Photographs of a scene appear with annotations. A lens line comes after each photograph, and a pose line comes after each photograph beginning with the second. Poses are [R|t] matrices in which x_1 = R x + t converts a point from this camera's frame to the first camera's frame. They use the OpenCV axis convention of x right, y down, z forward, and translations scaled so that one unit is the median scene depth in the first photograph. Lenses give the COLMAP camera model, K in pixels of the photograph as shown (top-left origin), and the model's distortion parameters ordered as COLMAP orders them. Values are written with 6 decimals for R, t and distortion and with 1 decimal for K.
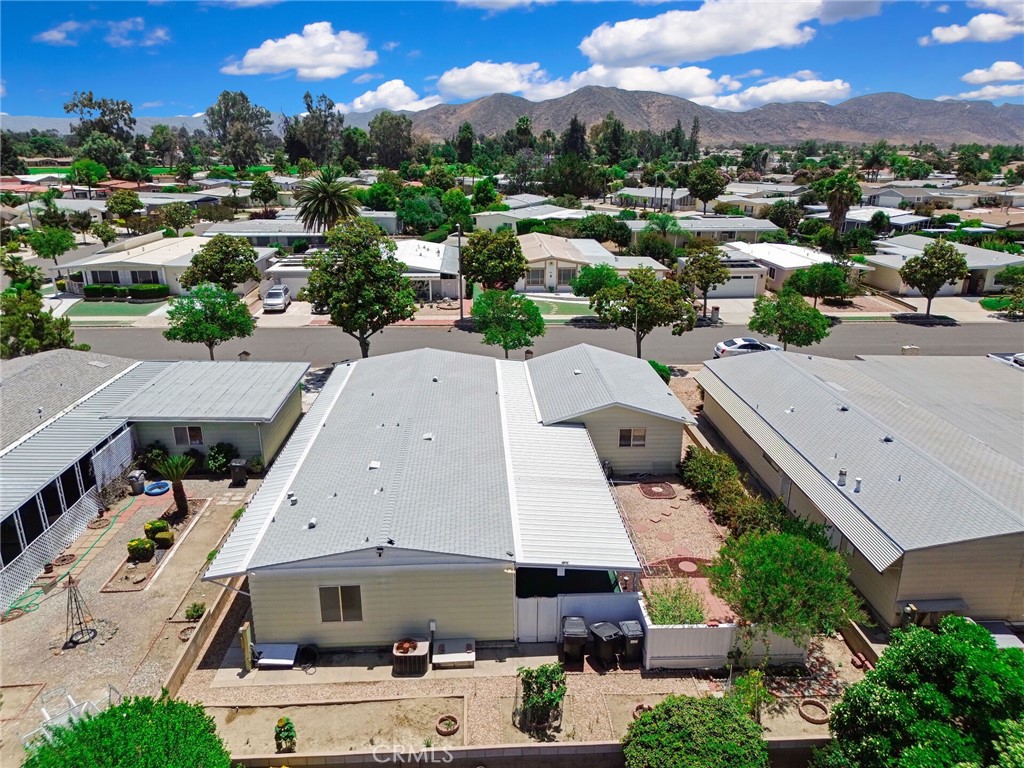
lens RADIAL K [[719.8, 0, 512.0], [0, 719.8, 384.0], [0, 0, 1]] dist [0.067020, -0.070164]
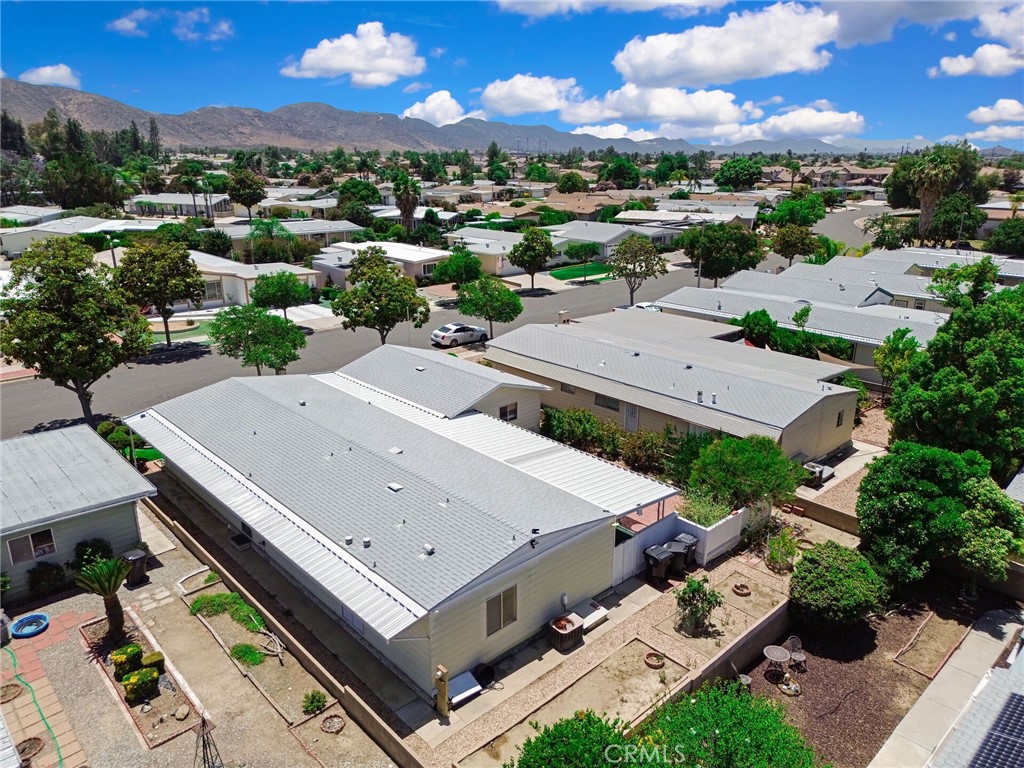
lens RADIAL K [[719.8, 0, 512.0], [0, 719.8, 384.0], [0, 0, 1]] dist [0.067020, -0.070164]
pose [[0.764908, -0.195404, 0.613785, -0.486148], [0.198996, 0.977951, 0.063348, -0.037491], [-0.612630, 0.073686, 0.786927, 0.120462]]
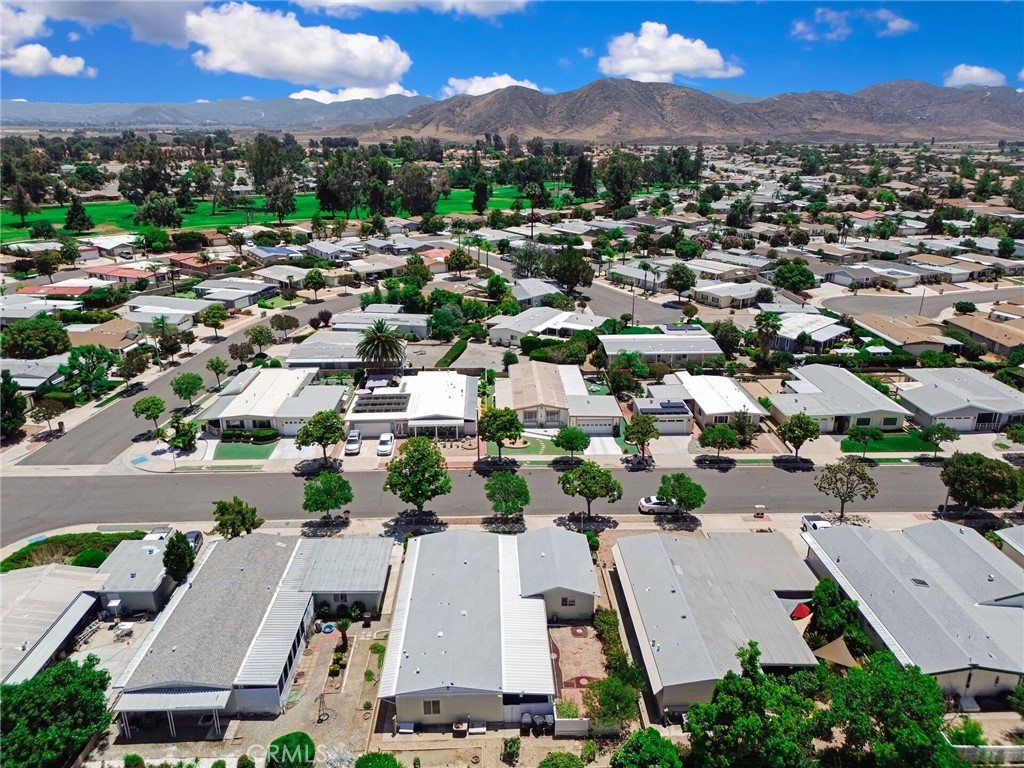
lens RADIAL K [[719.8, 0, 512.0], [0, 719.8, 384.0], [0, 0, 1]] dist [0.067020, -0.070164]
pose [[0.999805, 0.002816, -0.019520, 0.051933], [-0.002433, 0.999804, 0.019631, -0.533741], [0.019572, -0.019580, 0.999617, -0.912320]]
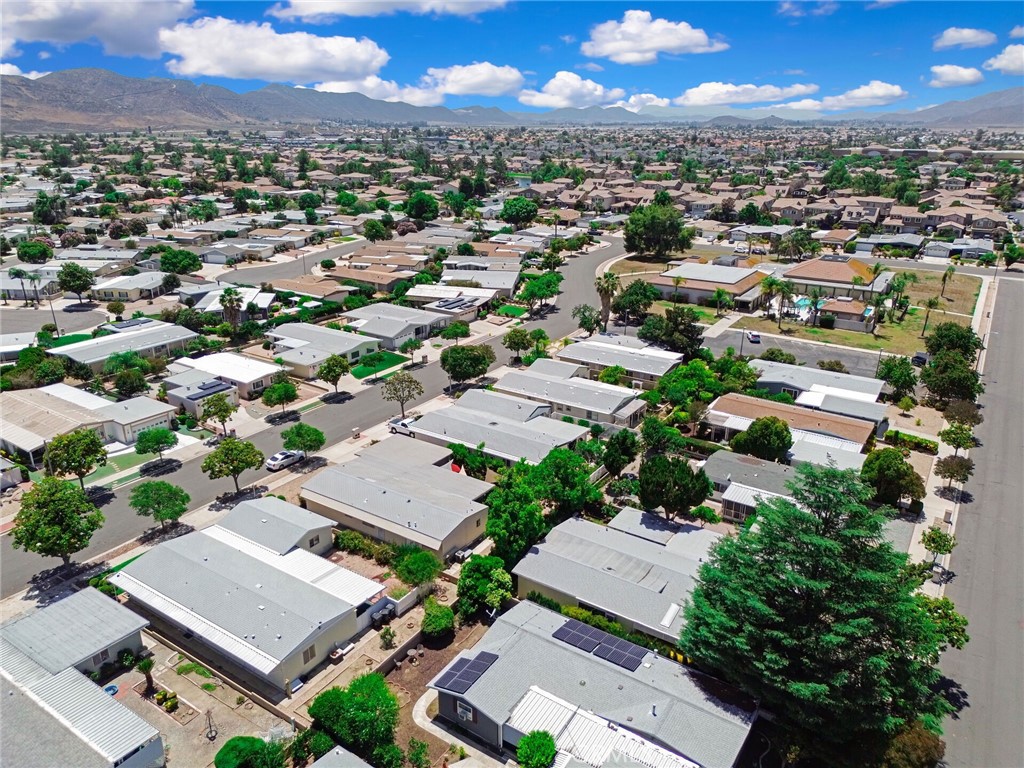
lens RADIAL K [[719.8, 0, 512.0], [0, 719.8, 384.0], [0, 0, 1]] dist [0.067020, -0.070164]
pose [[0.592632, -0.278683, 0.755727, -0.969519], [0.252312, 0.955248, 0.154398, -0.549434], [-0.764935, 0.099178, 0.636426, -0.864058]]
